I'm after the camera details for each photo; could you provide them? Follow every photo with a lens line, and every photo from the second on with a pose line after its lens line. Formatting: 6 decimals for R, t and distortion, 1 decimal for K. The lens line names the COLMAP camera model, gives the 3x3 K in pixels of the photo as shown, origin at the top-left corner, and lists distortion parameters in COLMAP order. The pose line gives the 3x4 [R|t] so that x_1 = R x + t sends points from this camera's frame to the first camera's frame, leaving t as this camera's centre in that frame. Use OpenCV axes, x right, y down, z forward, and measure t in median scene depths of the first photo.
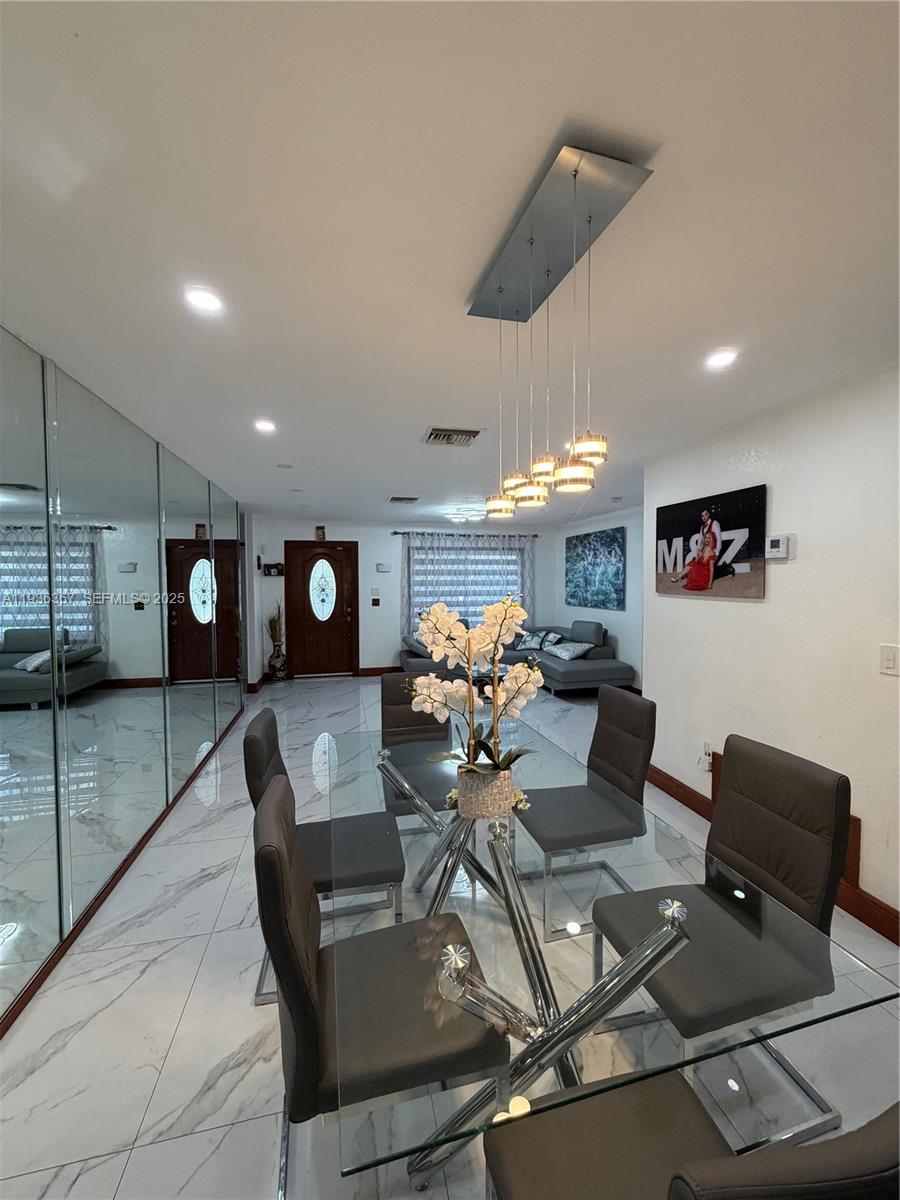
lens RADIAL K [[477.2, 0, 454.4], [0, 477.2, 601.5], [0, 0, 1]] dist [0.004080, -0.000062]
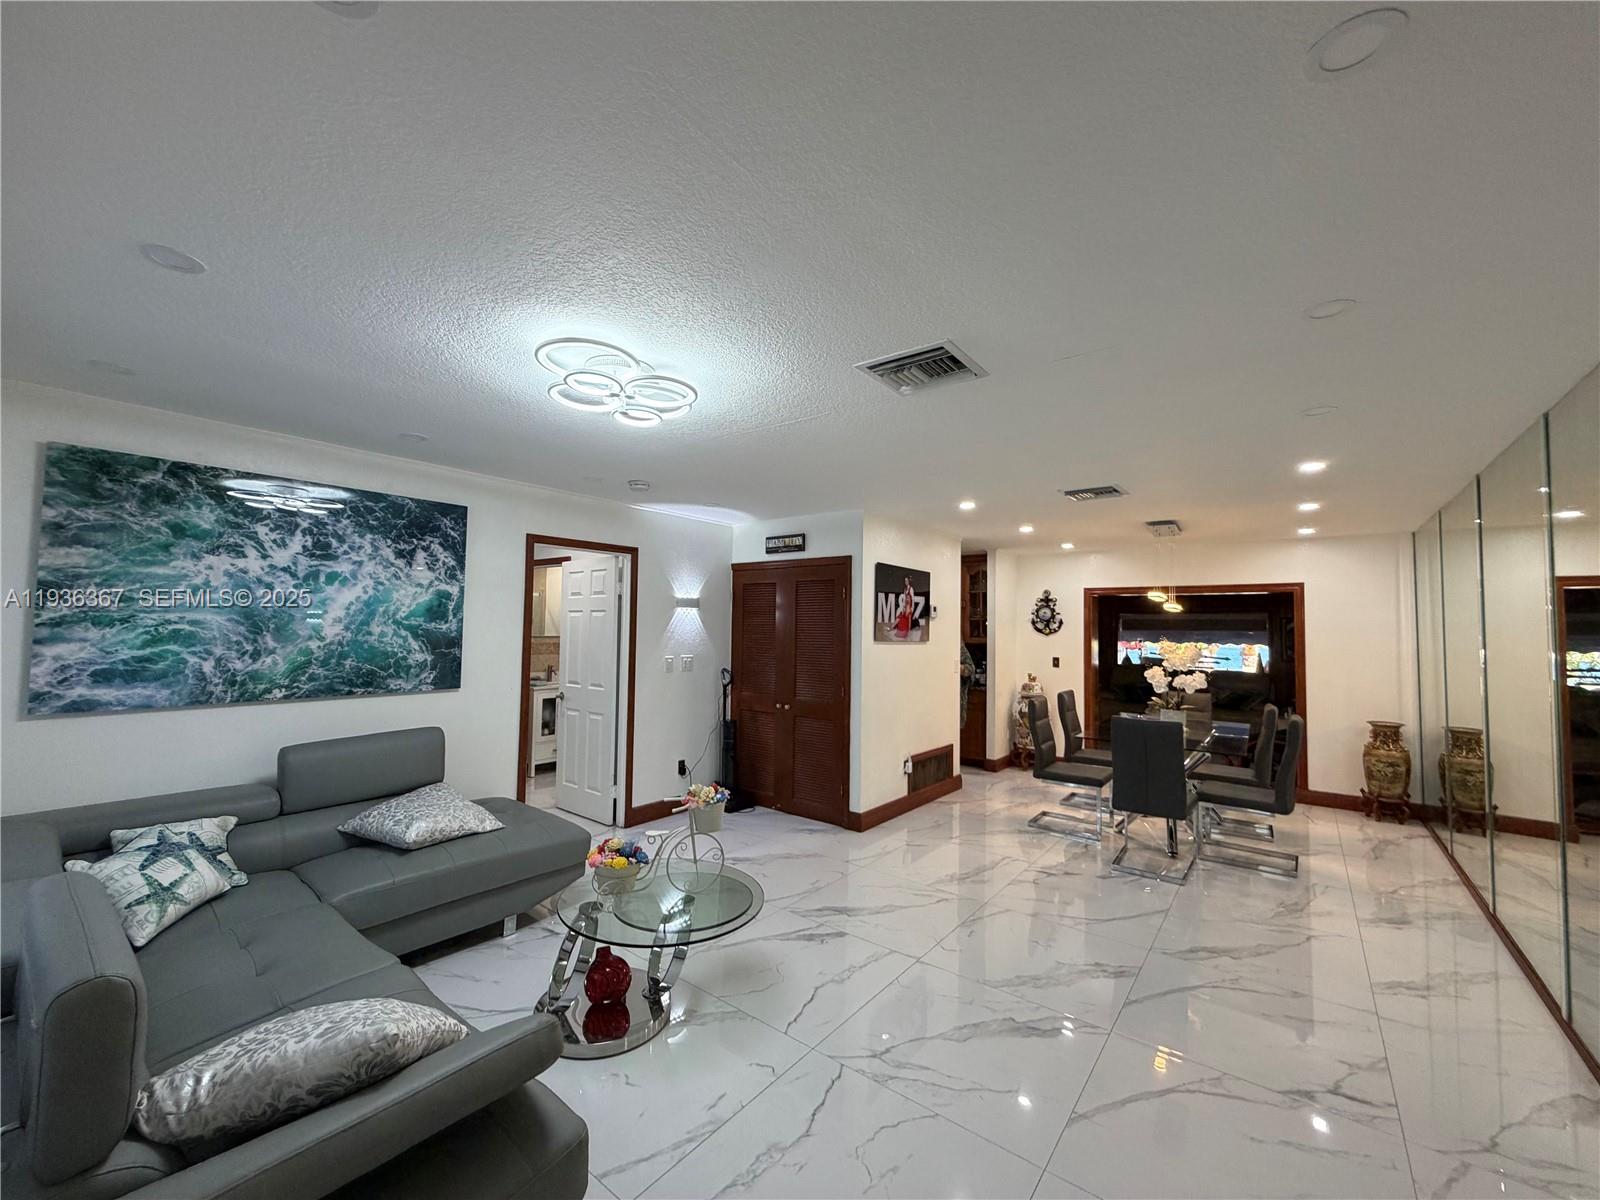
lens RADIAL K [[636.2, 0, 794.9], [0, 636.2, 595.6], [0, 0, 1]] dist [0.004080, -0.000062]
pose [[-0.613737, 0.034271, 0.788767, -0.312463], [0.020635, 0.999412, -0.027367, -0.044763], [-0.789241, -0.000520, -0.614083, 1.067846]]
